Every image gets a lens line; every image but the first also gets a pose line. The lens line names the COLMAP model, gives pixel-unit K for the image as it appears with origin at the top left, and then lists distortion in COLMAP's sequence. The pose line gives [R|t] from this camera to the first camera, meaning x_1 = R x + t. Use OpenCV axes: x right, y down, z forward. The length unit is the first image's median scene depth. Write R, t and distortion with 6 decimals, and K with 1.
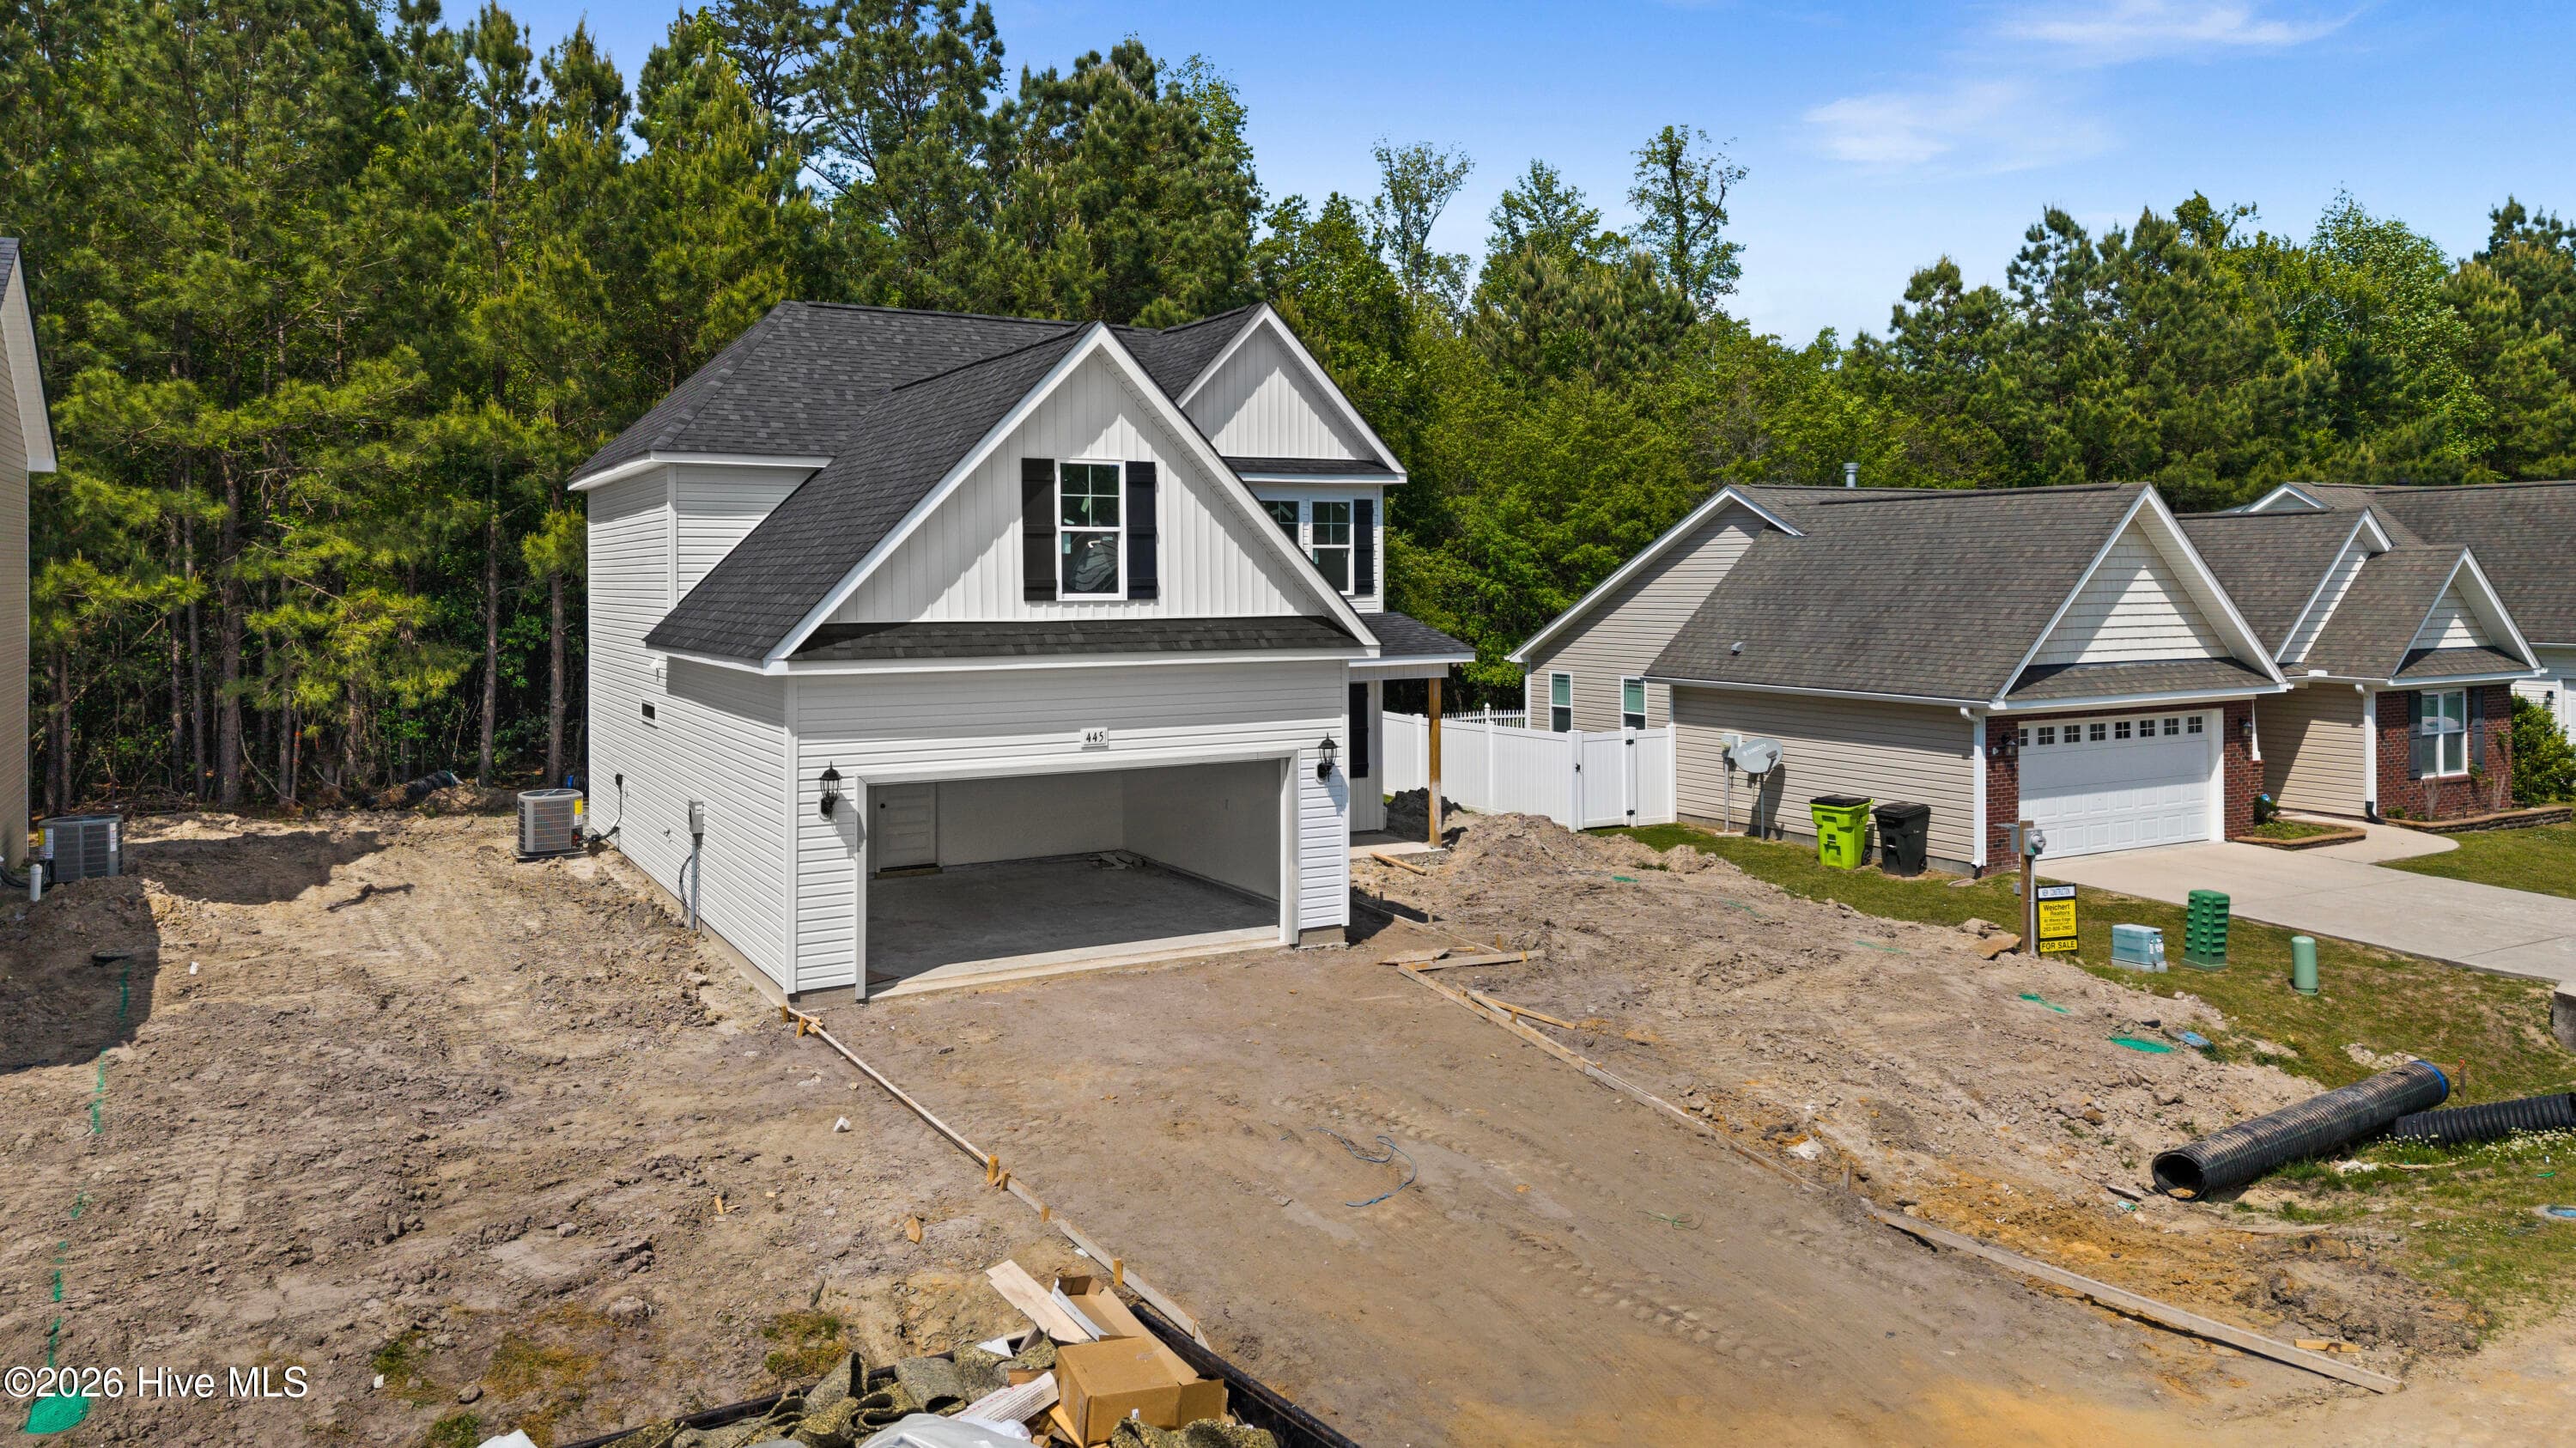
lens RADIAL K [[1755.0, 0, 1290.1], [0, 1755.0, 594.8], [0, 0, 1]] dist [0.047695, -0.000342]
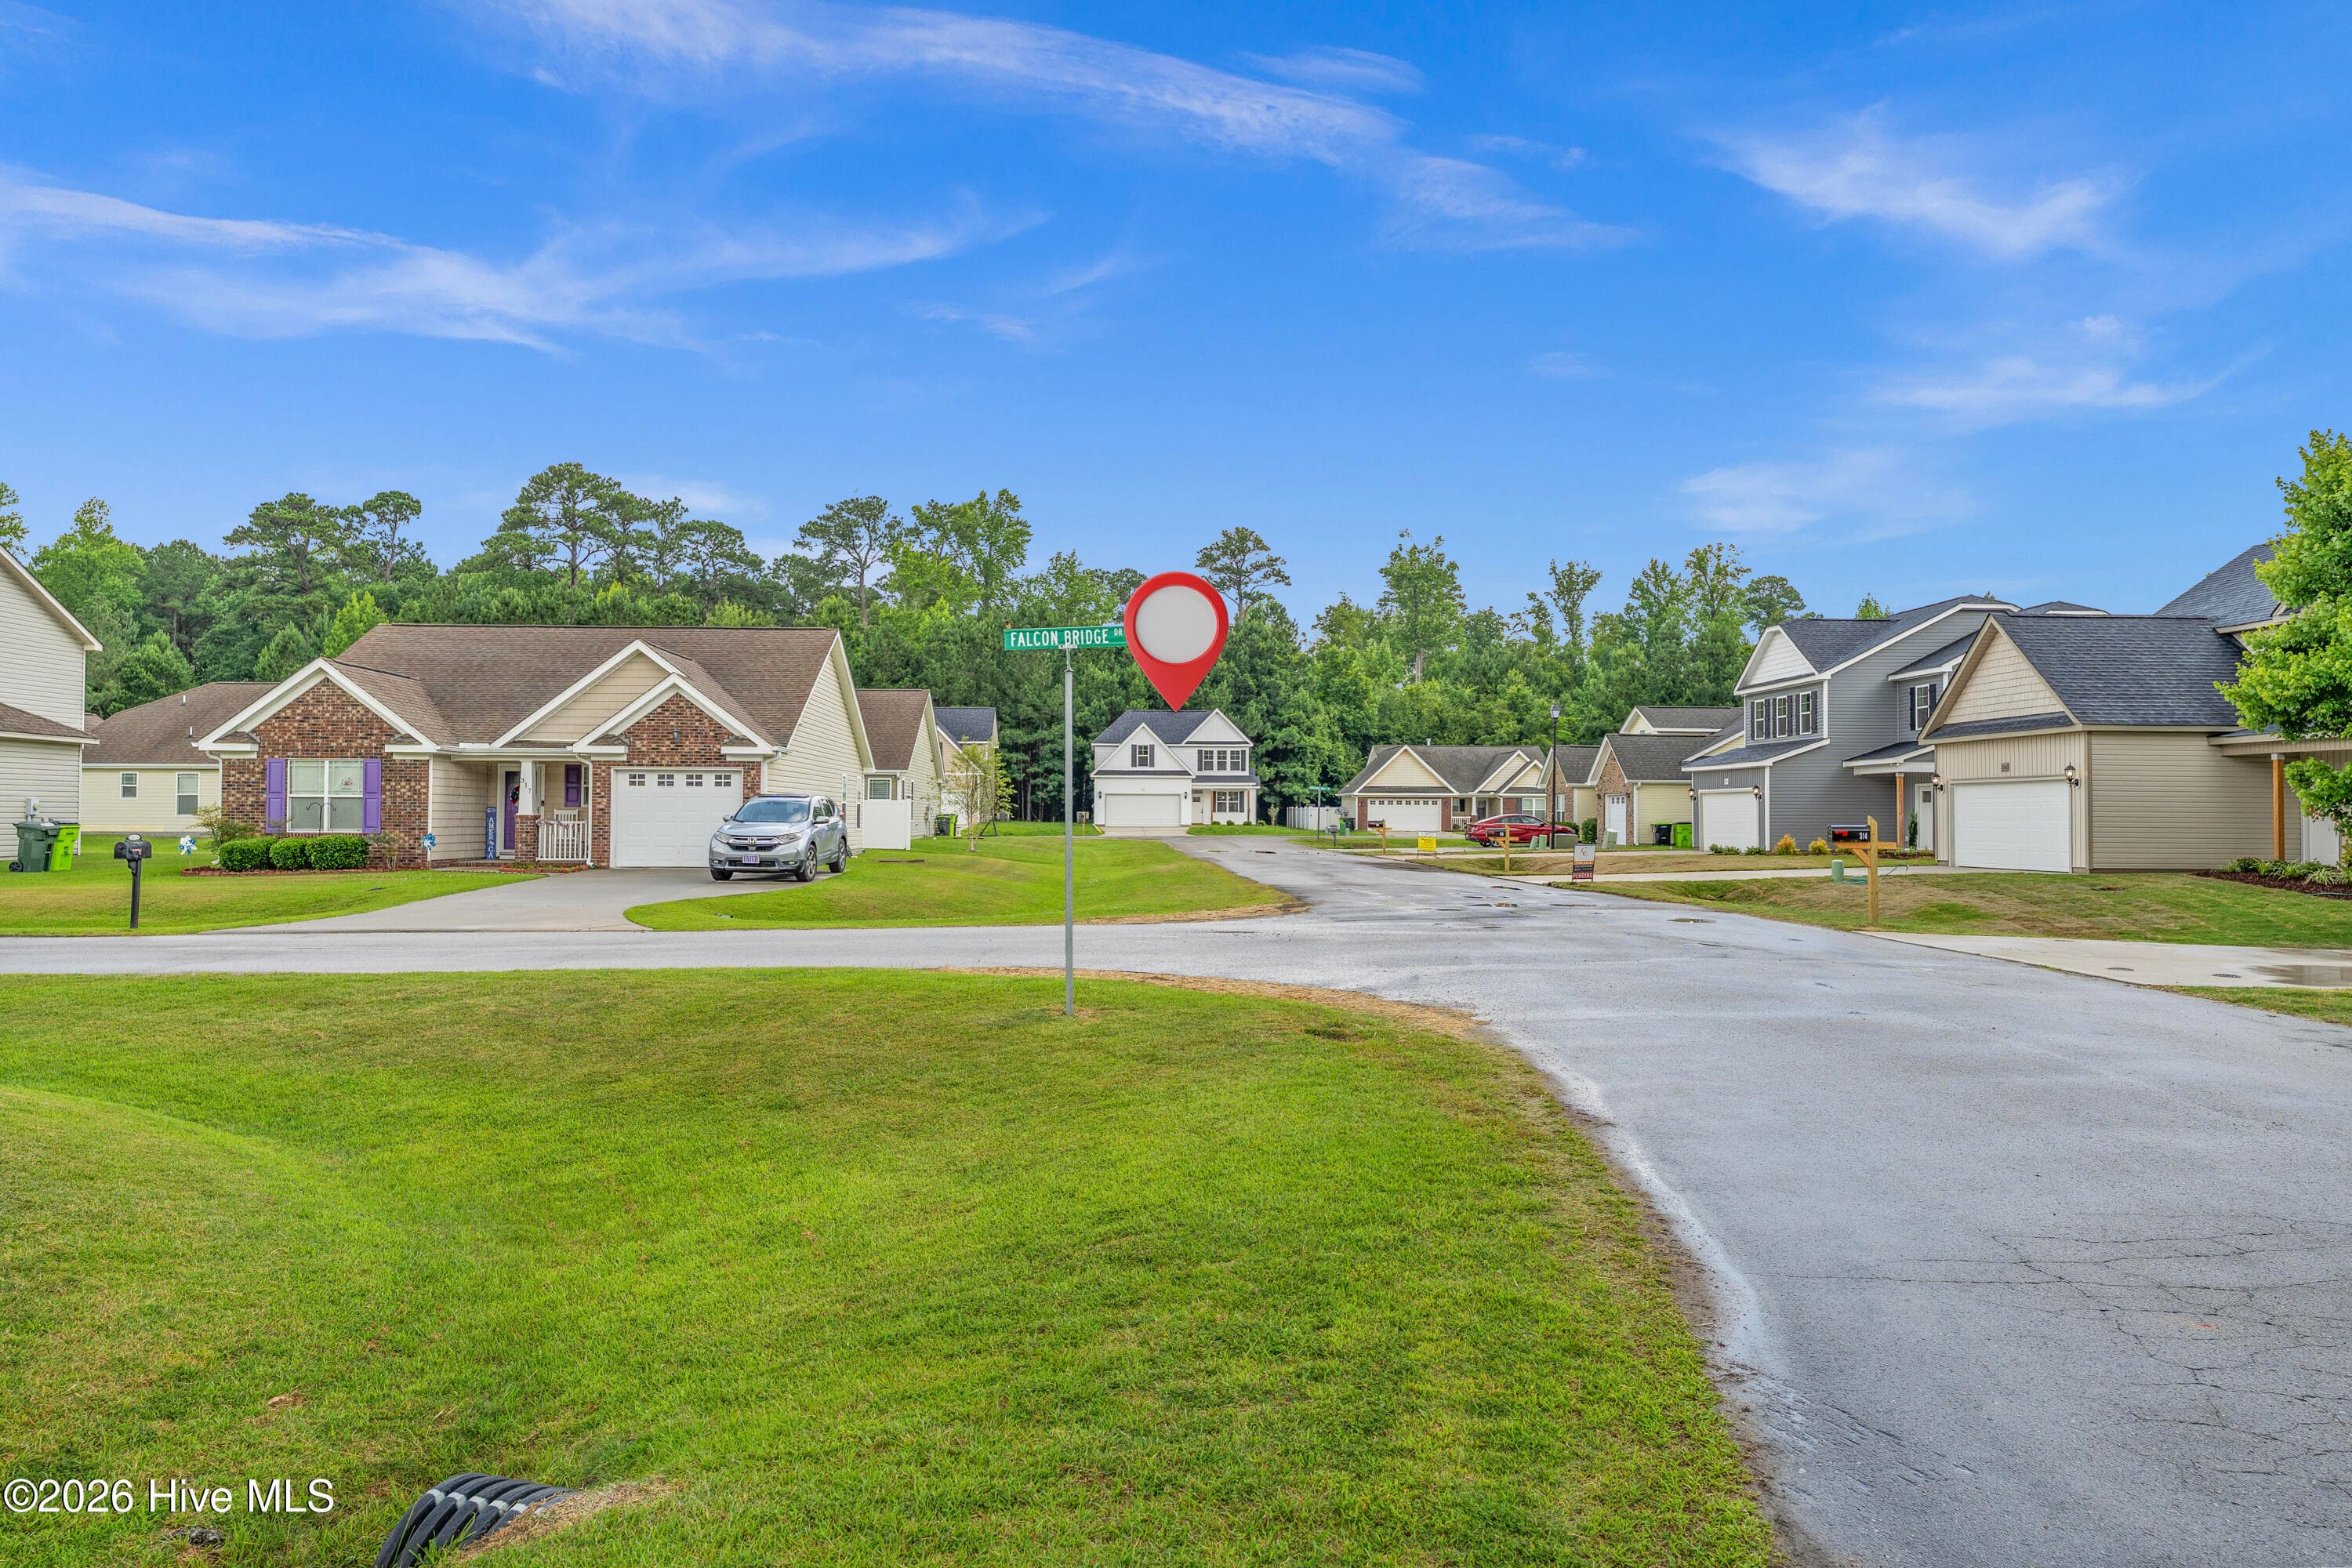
lens RADIAL K [[1493.8, 0, 1176.0], [0, 1493.8, 784.0], [0, 0, 1]] dist [0.000172, -0.000001]
pose [[0.893939, -0.001014, -0.448188, 1.639987], [-0.013980, 0.999448, -0.030145, 0.153325], [0.447971, 0.033214, 0.893431, -2.542759]]
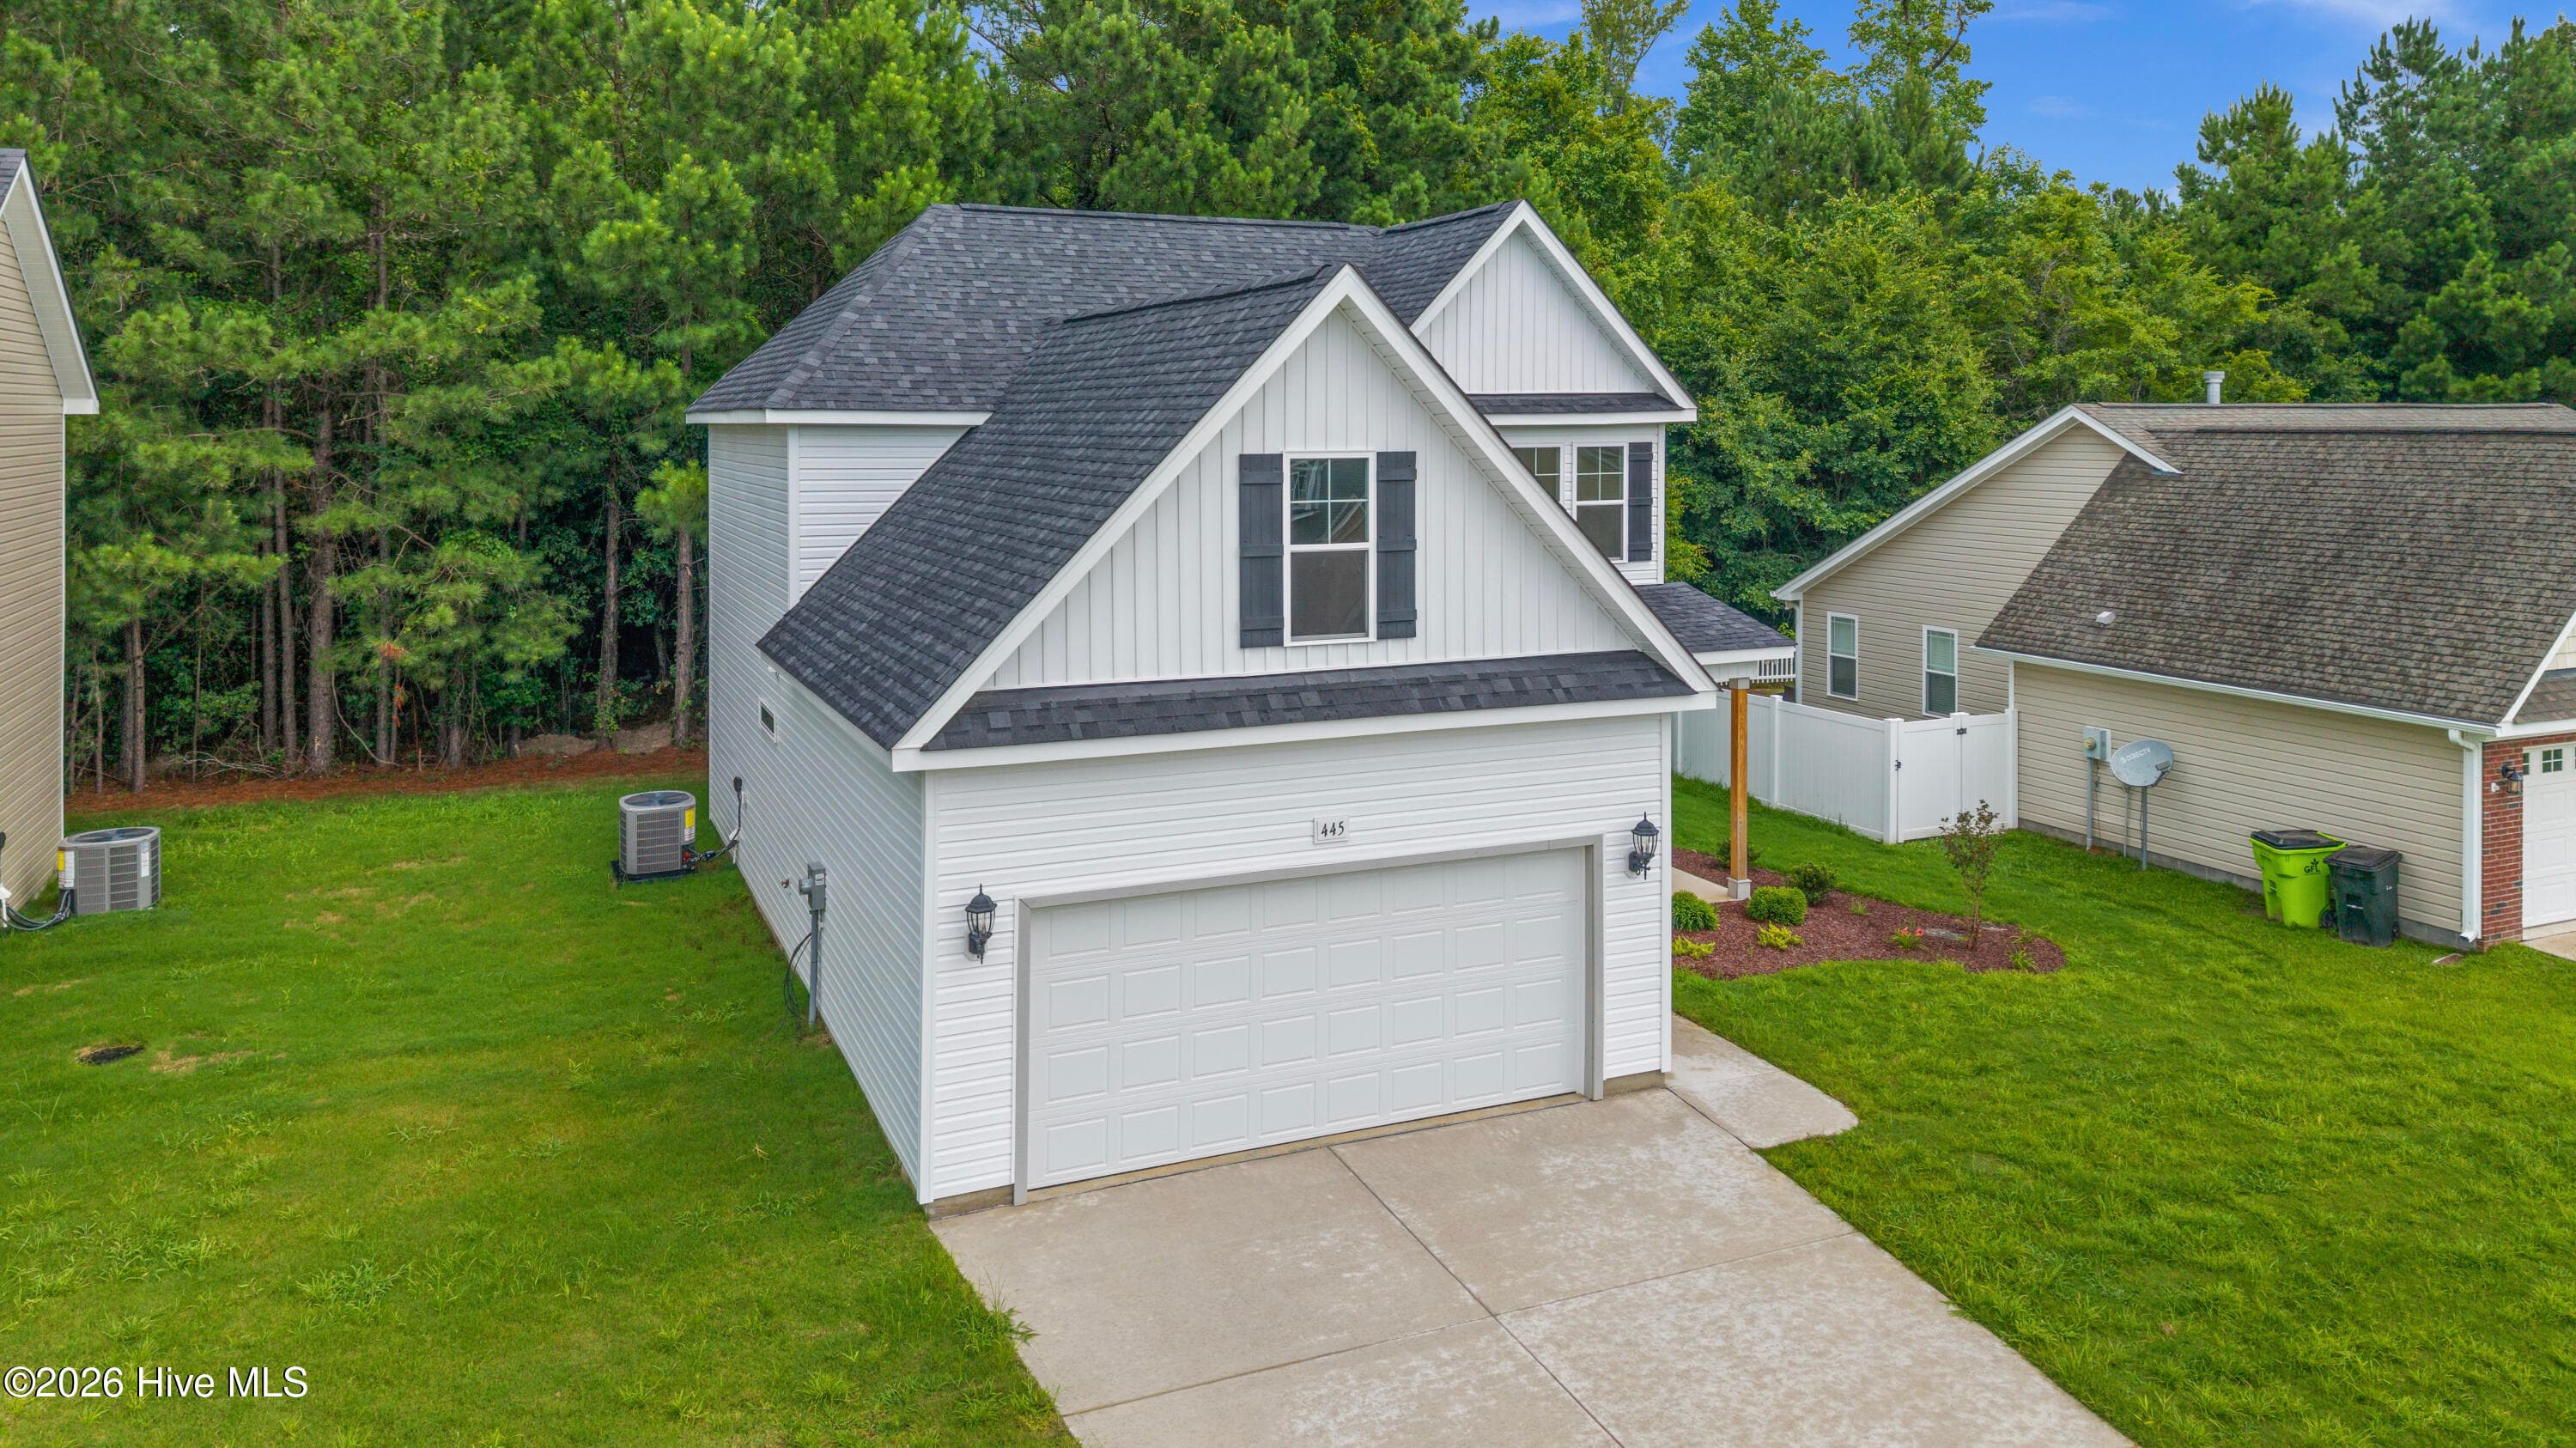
lens RADIAL K [[1796.5, 0, 1282.5], [0, 1796.5, 411.1], [0, 0, 1]] dist [0.009746, 0.000130]
pose [[0.995270, 0.002478, -0.097117, -0.042200], [-0.003921, 0.999885, -0.014672, -0.058027], [0.097070, 0.014983, 0.995165, 0.175363]]
